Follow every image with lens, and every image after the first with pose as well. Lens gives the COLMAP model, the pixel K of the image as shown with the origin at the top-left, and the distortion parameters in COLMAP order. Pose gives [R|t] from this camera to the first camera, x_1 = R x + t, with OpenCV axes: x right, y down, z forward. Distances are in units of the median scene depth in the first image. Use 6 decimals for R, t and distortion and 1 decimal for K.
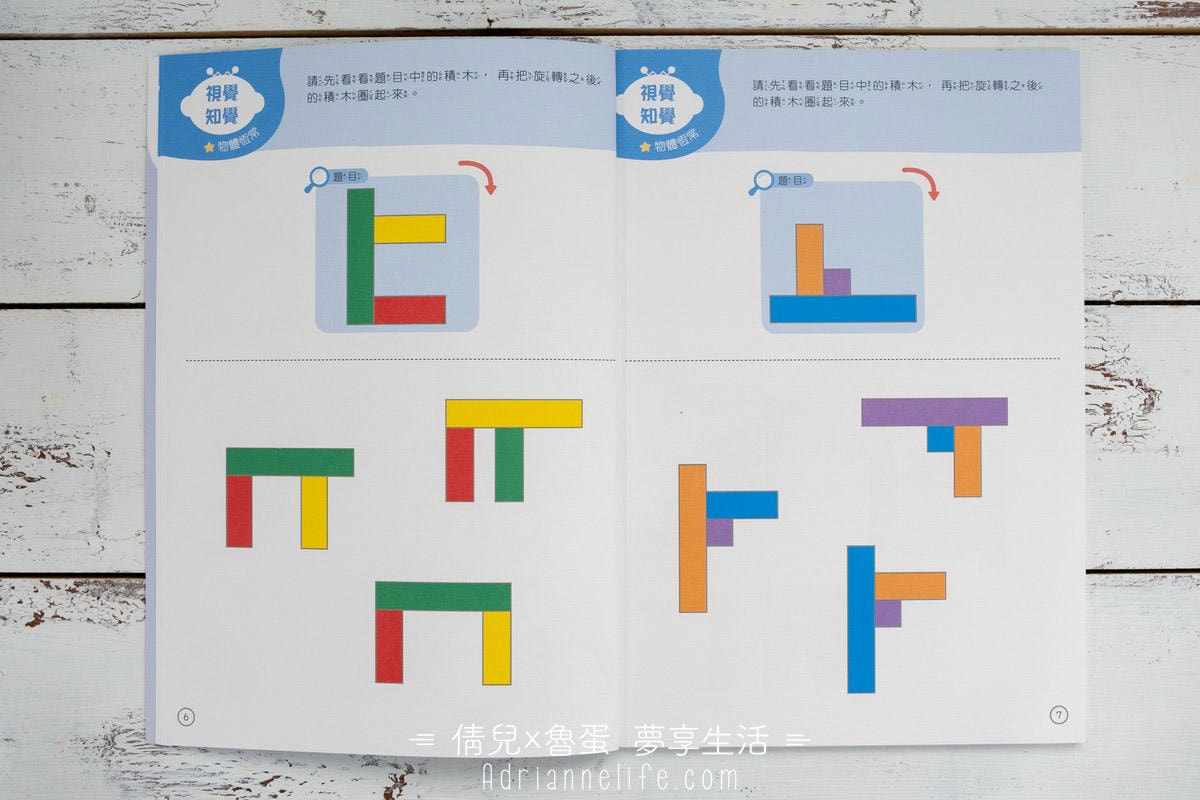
lens RADIAL K [[1150.6, 0, 594.7], [0, 1150.6, 403.1], [0, 0, 1]] dist [-0.021674, 0.000000]
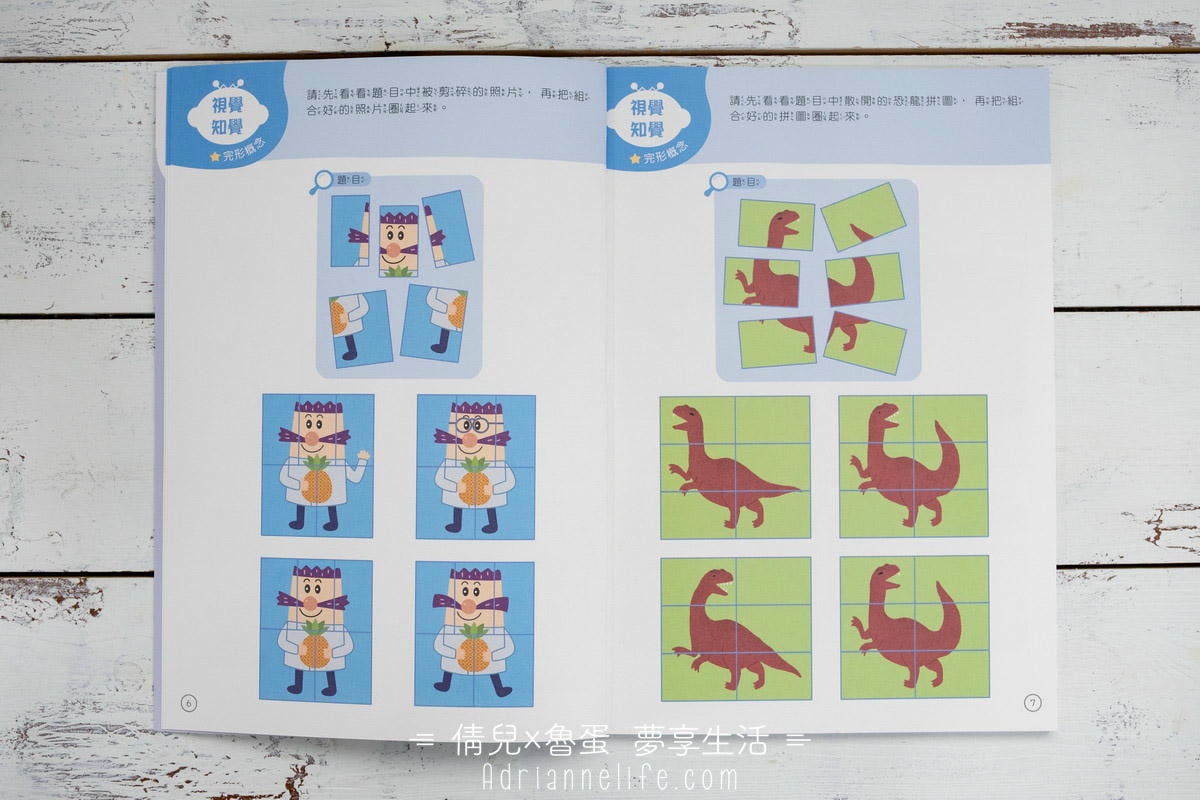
lens RADIAL K [[1150.6, 0, 601.9], [0, 1150.6, 396.5], [0, 0, 1]] dist [-0.021674, 0.000000]
pose [[0.999991, -0.003658, 0.002287, 0.101231], [0.003692, 0.999879, -0.015131, 0.005950], [-0.002231, 0.015140, 0.999883, -0.044676]]
